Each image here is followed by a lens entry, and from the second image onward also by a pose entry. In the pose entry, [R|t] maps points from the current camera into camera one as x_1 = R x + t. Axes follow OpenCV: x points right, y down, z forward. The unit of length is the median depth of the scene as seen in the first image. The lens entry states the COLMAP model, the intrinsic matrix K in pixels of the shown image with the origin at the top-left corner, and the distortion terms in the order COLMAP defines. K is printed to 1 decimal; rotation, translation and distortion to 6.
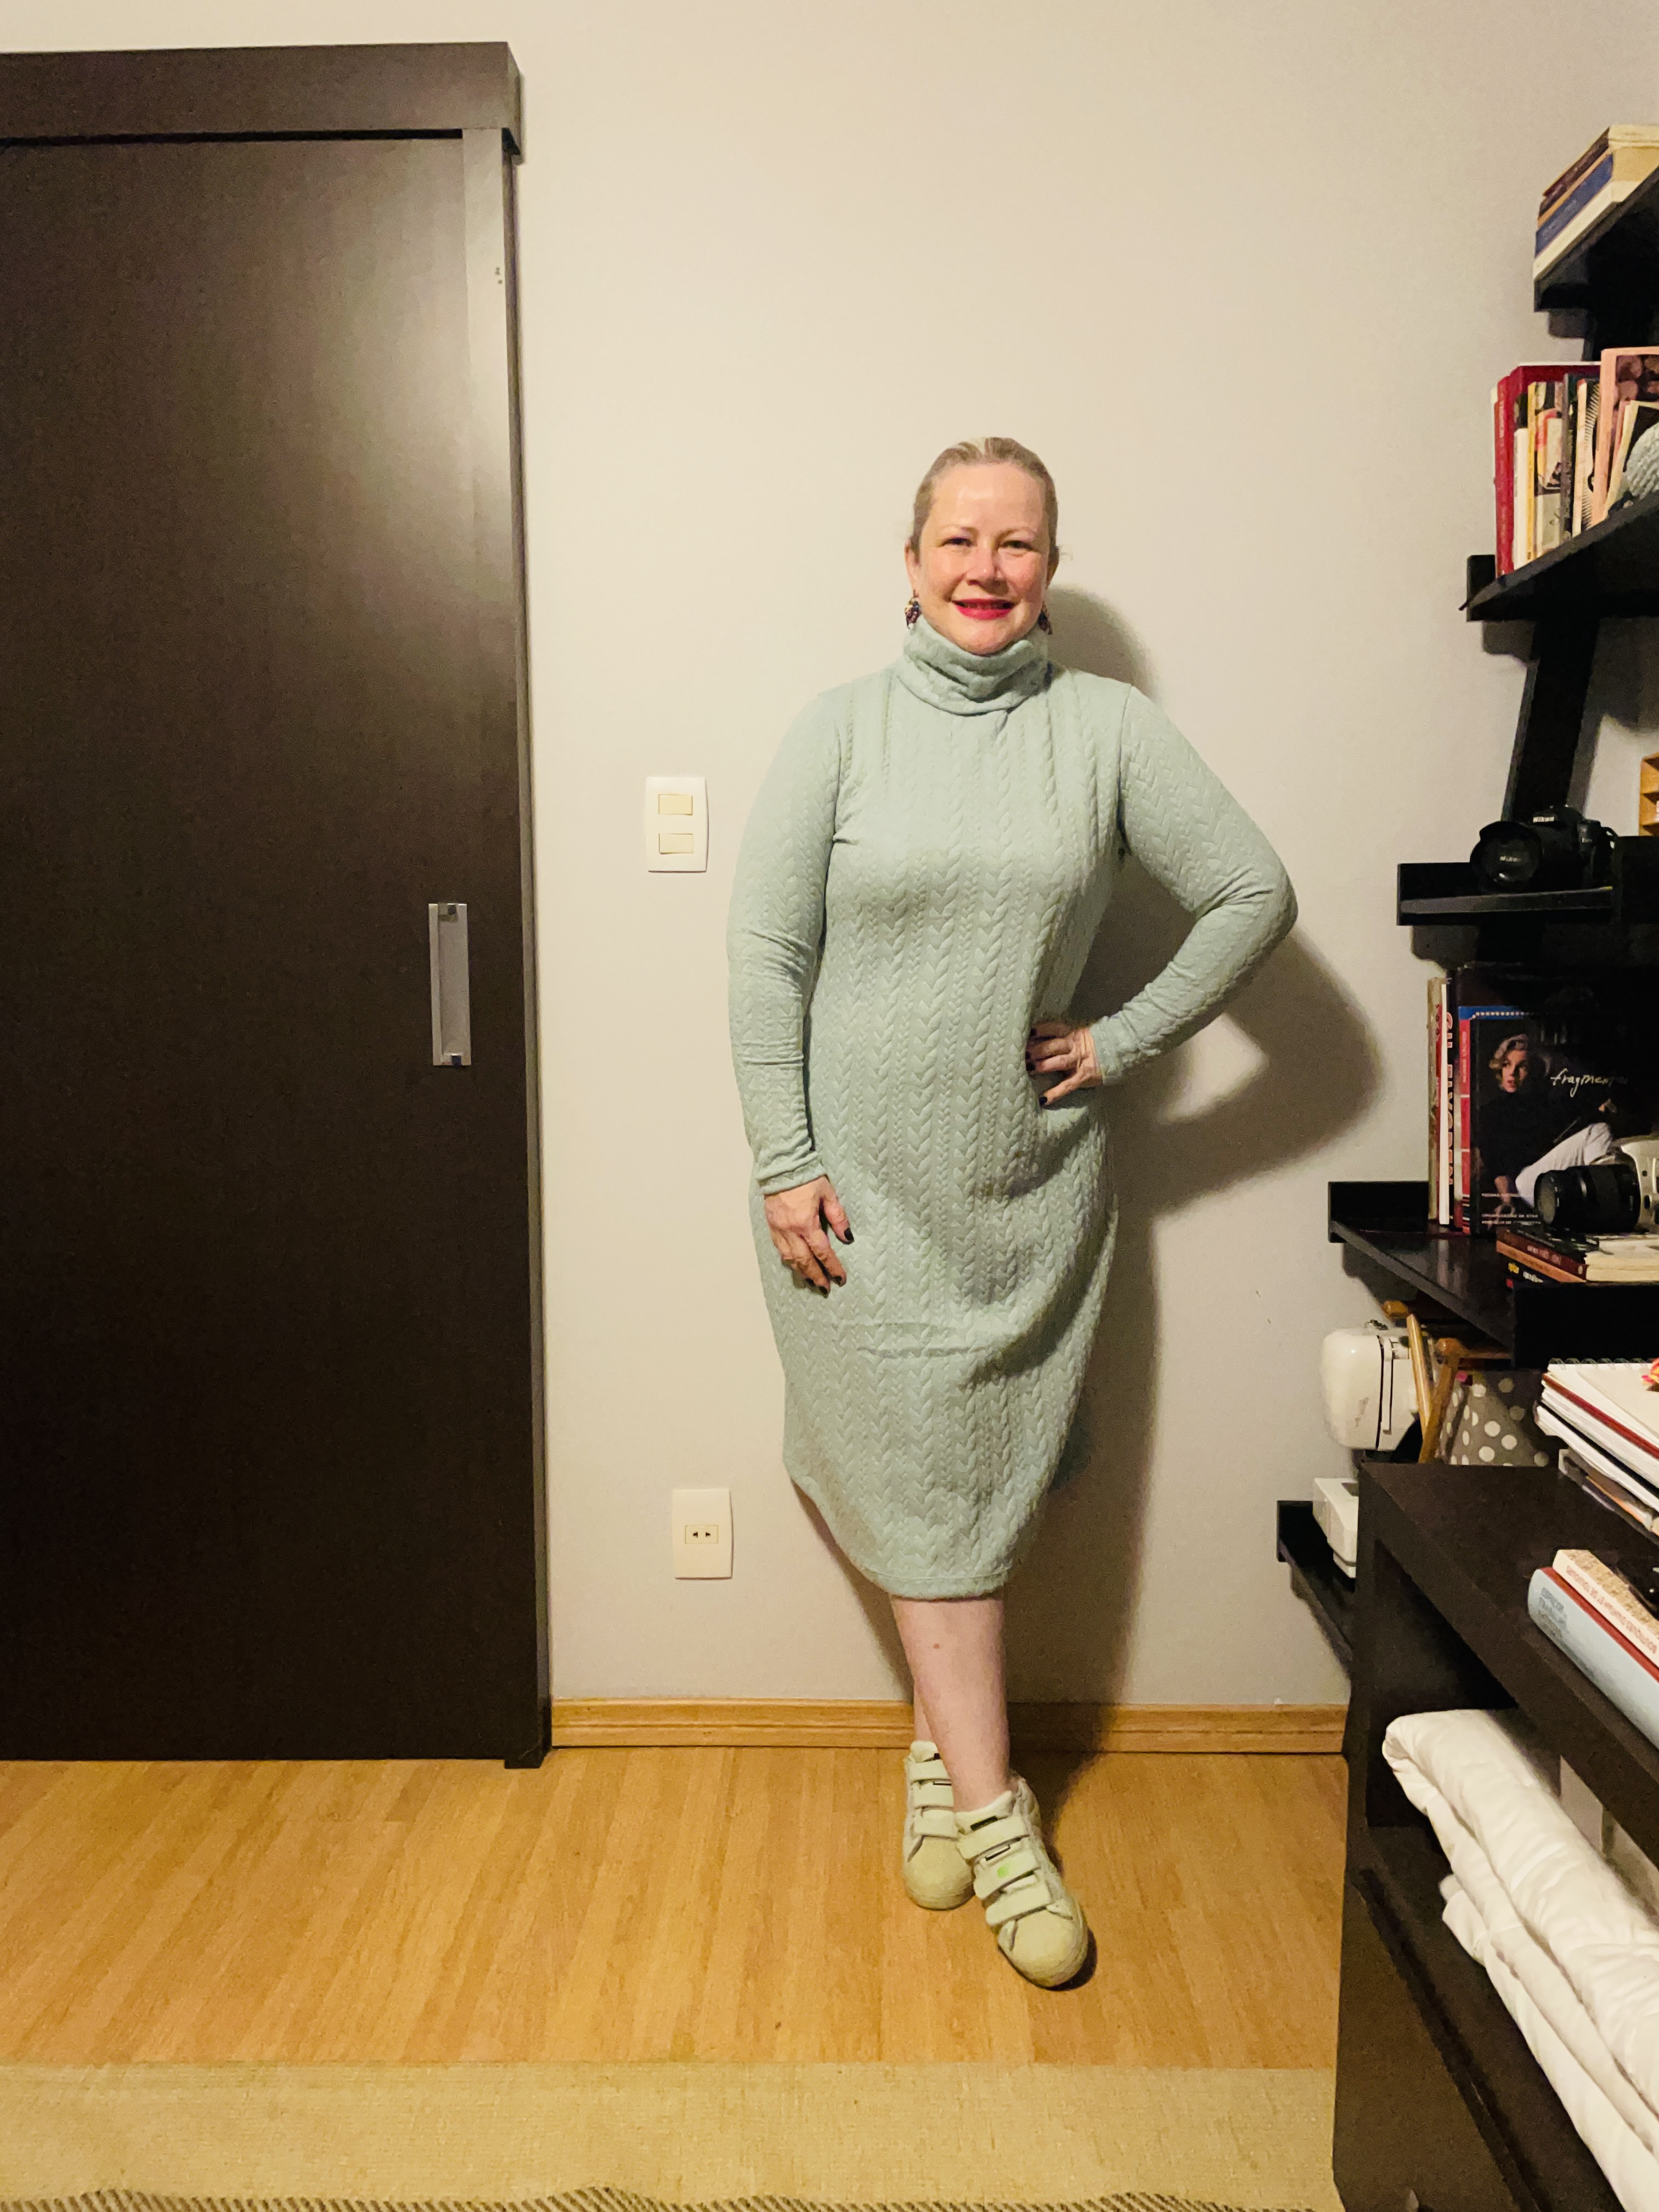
lens RADIAL K [[1653.2, 0, 821.9], [0, 1653.2, 1098.3], [0, 0, 1]] dist [0.086759, -0.120473]
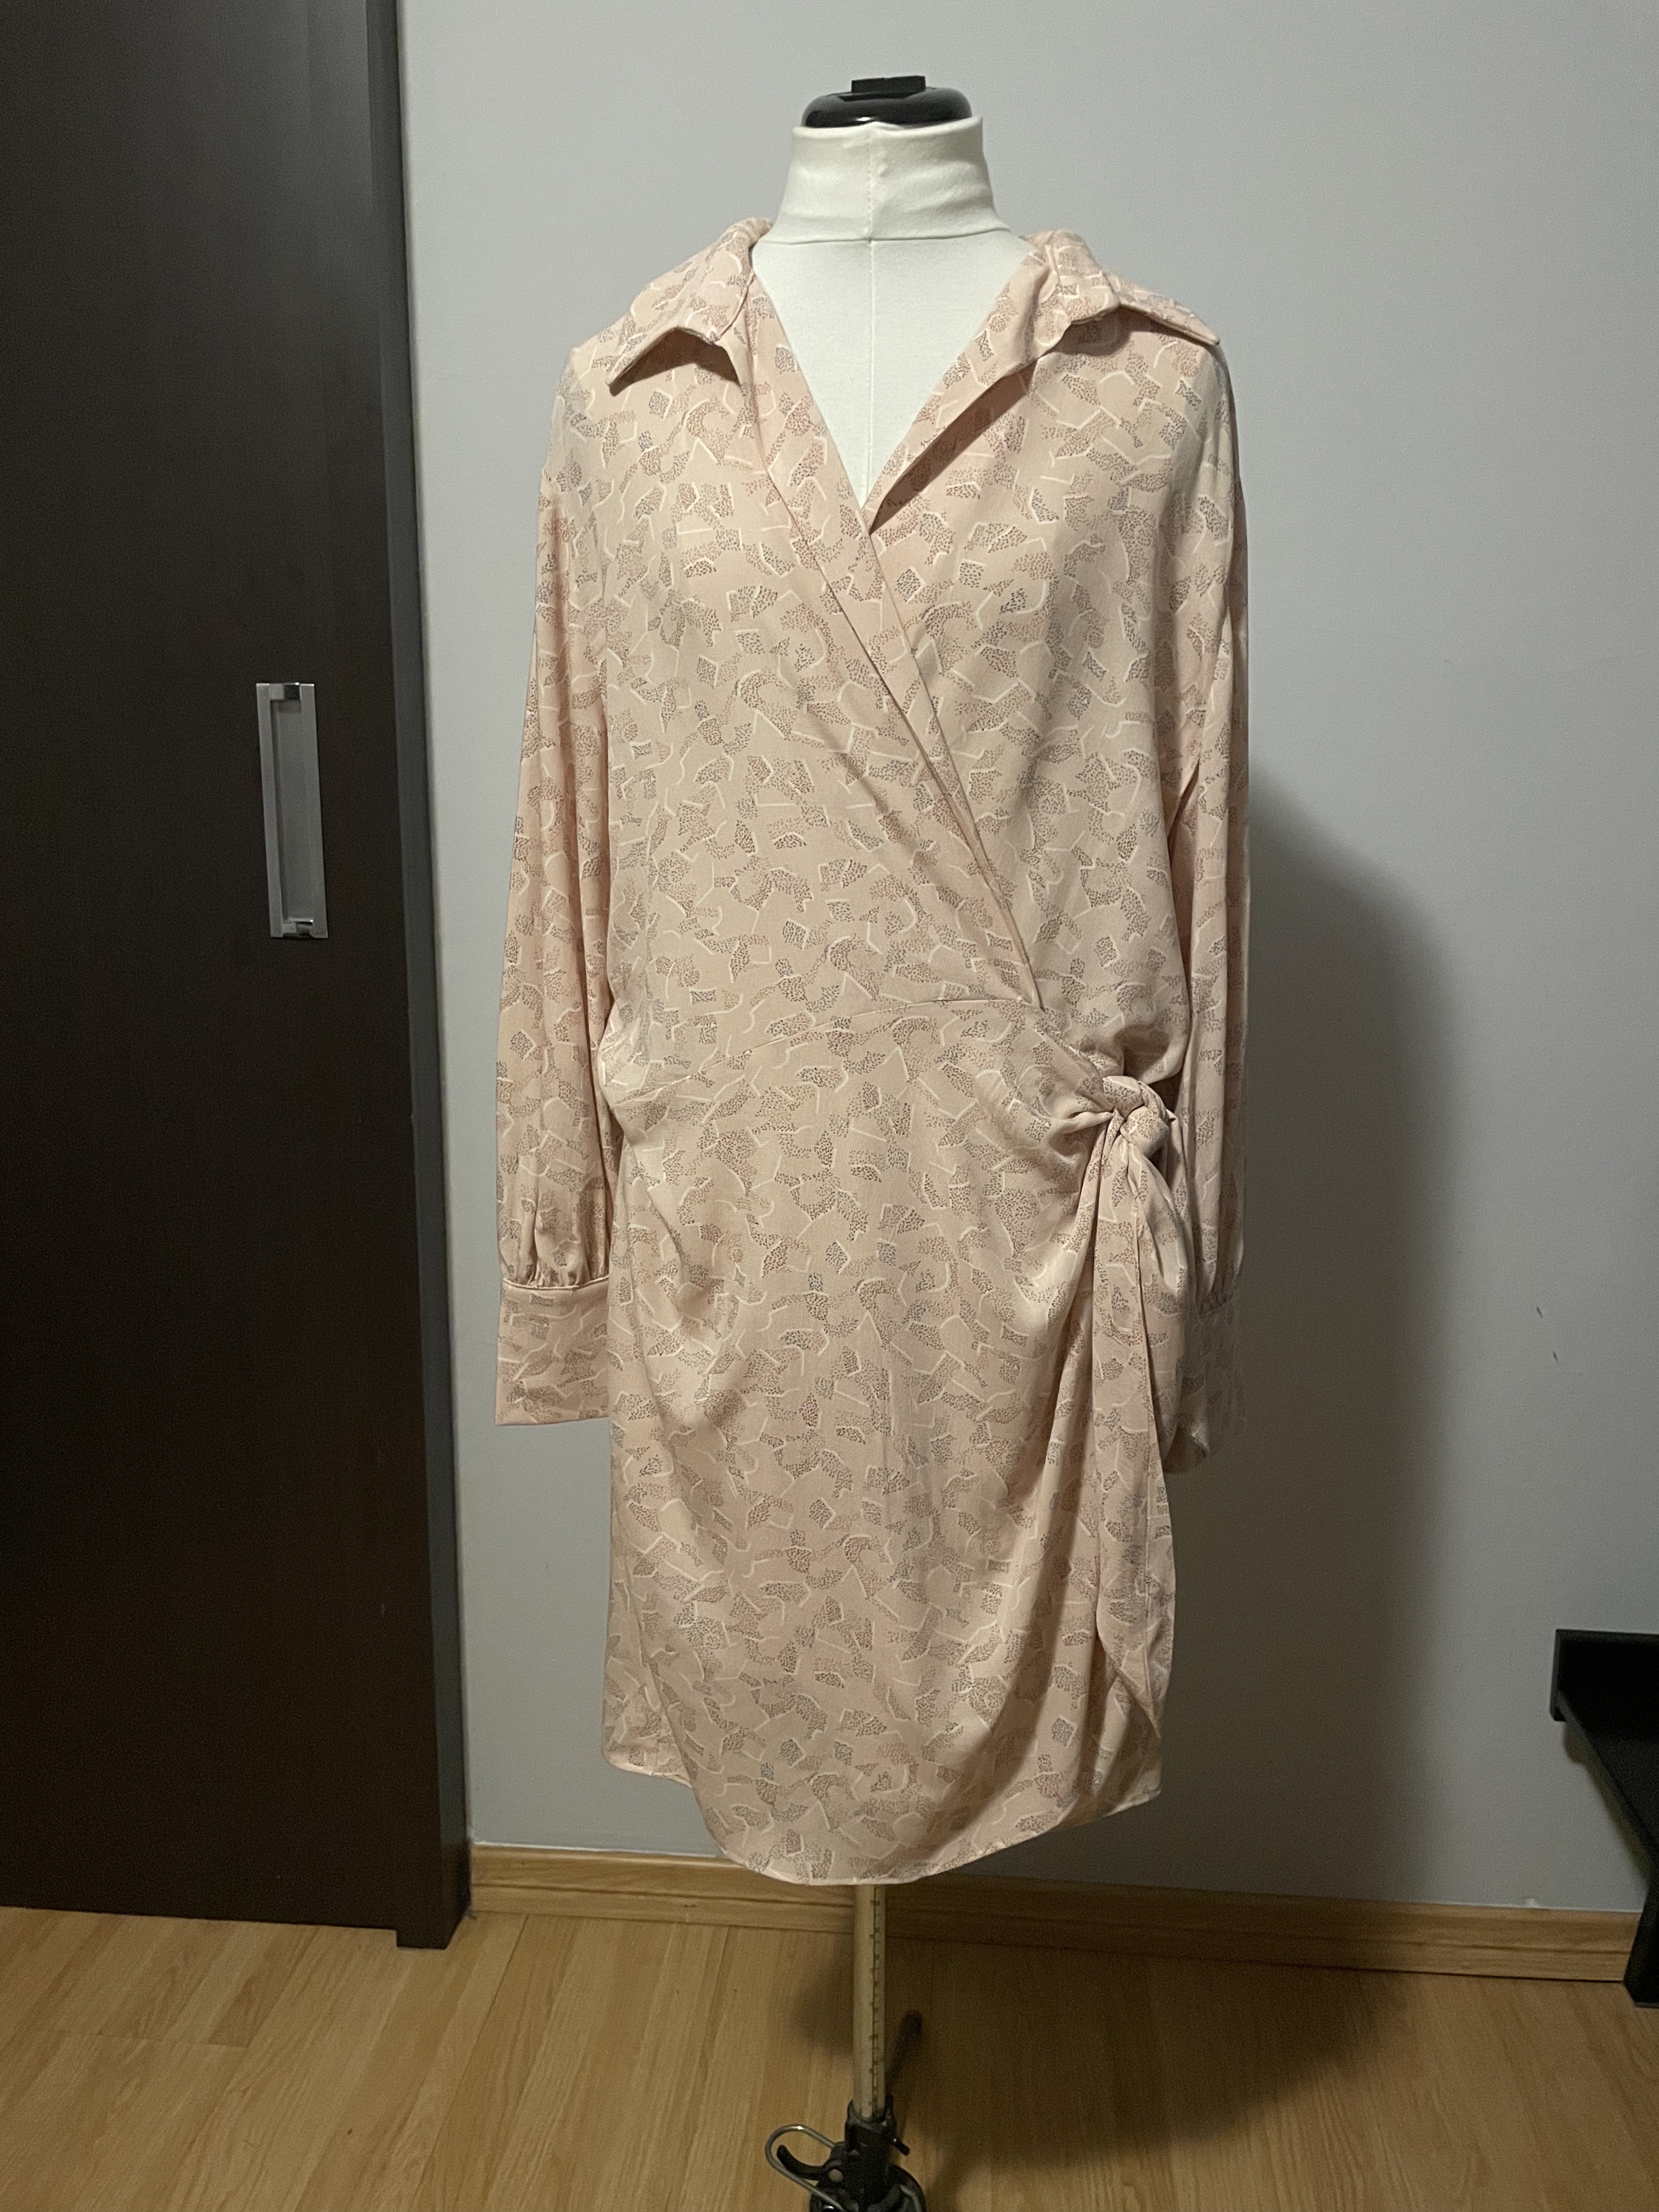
lens RADIAL K [[1653.2, 0, 827.0], [0, 1653.2, 1090.5], [0, 0, 1]] dist [0.086759, -0.120473]
pose [[0.997796, 0.022035, -0.062587, 0.025624], [-0.016846, 0.996469, 0.082257, -0.016553], [0.064178, -0.081021, 0.994644, 0.347806]]
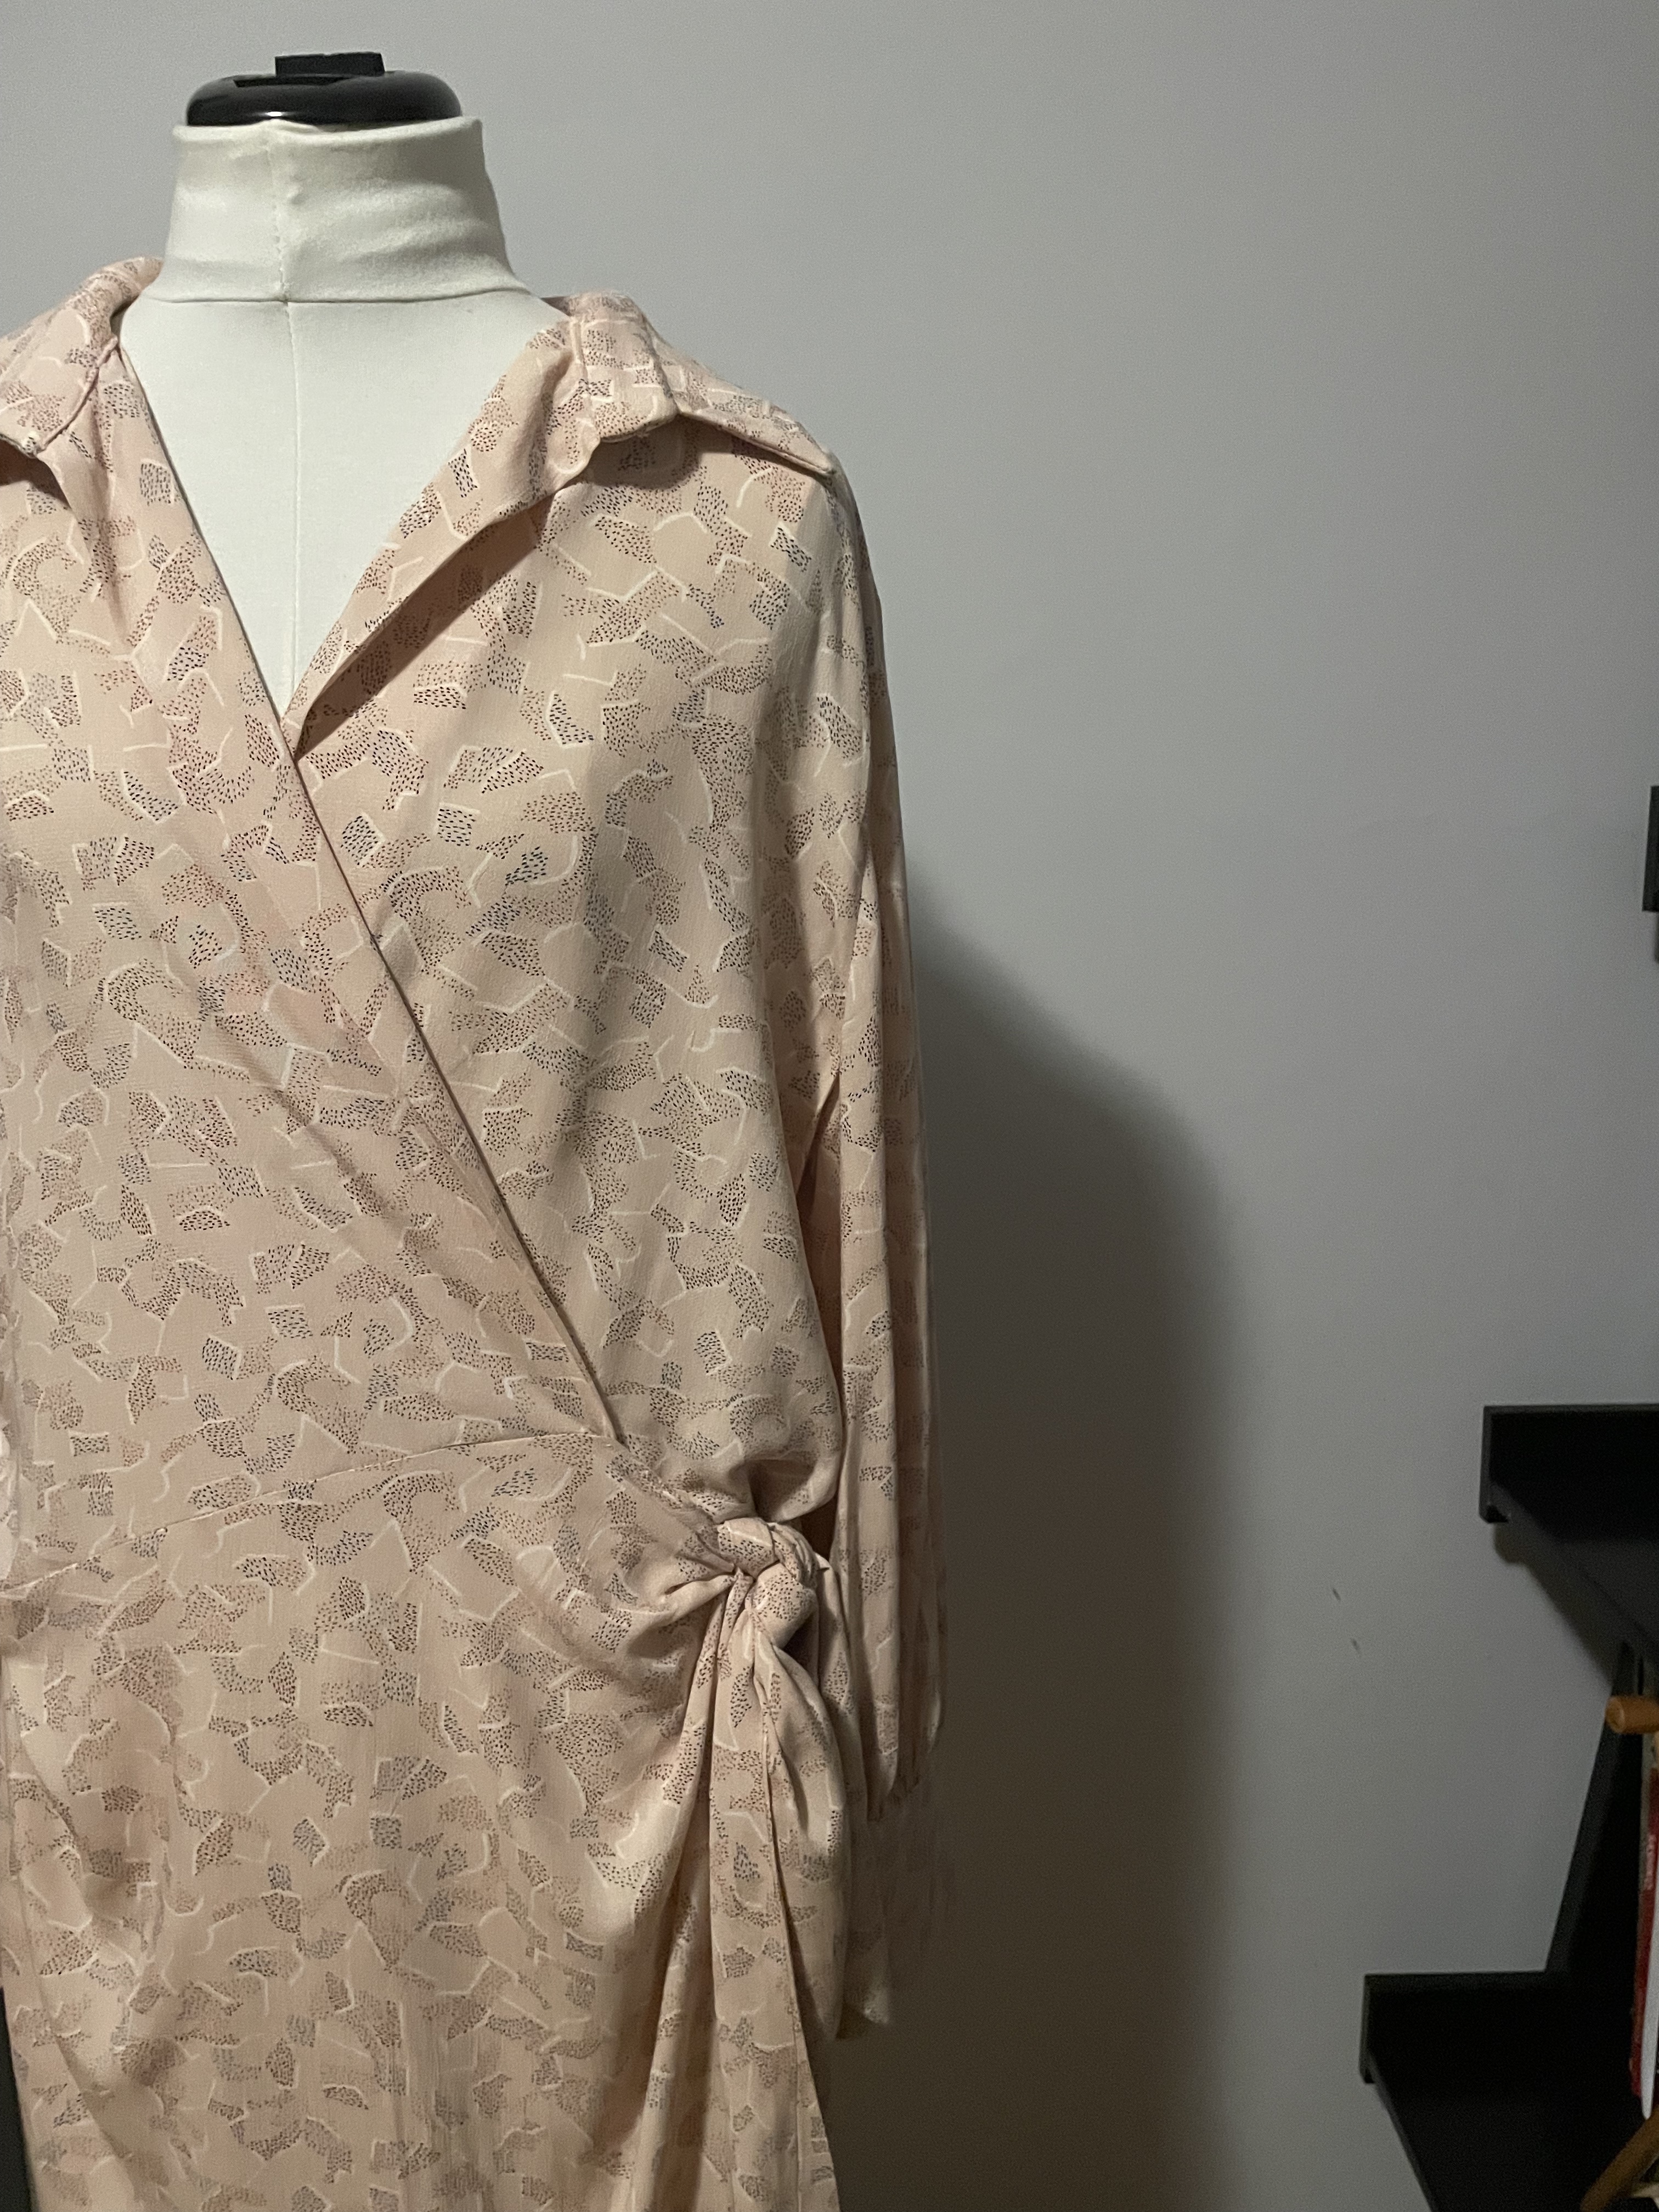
lens RADIAL K [[1653.2, 0, 848.6], [0, 1653.2, 1107.6], [0, 0, 1]] dist [0.086759, -0.120473]
pose [[0.998526, -0.005203, 0.054031, 0.077335], [0.000571, 0.996346, 0.085402, -0.084284], [-0.054278, -0.085245, 0.994880, 0.490695]]
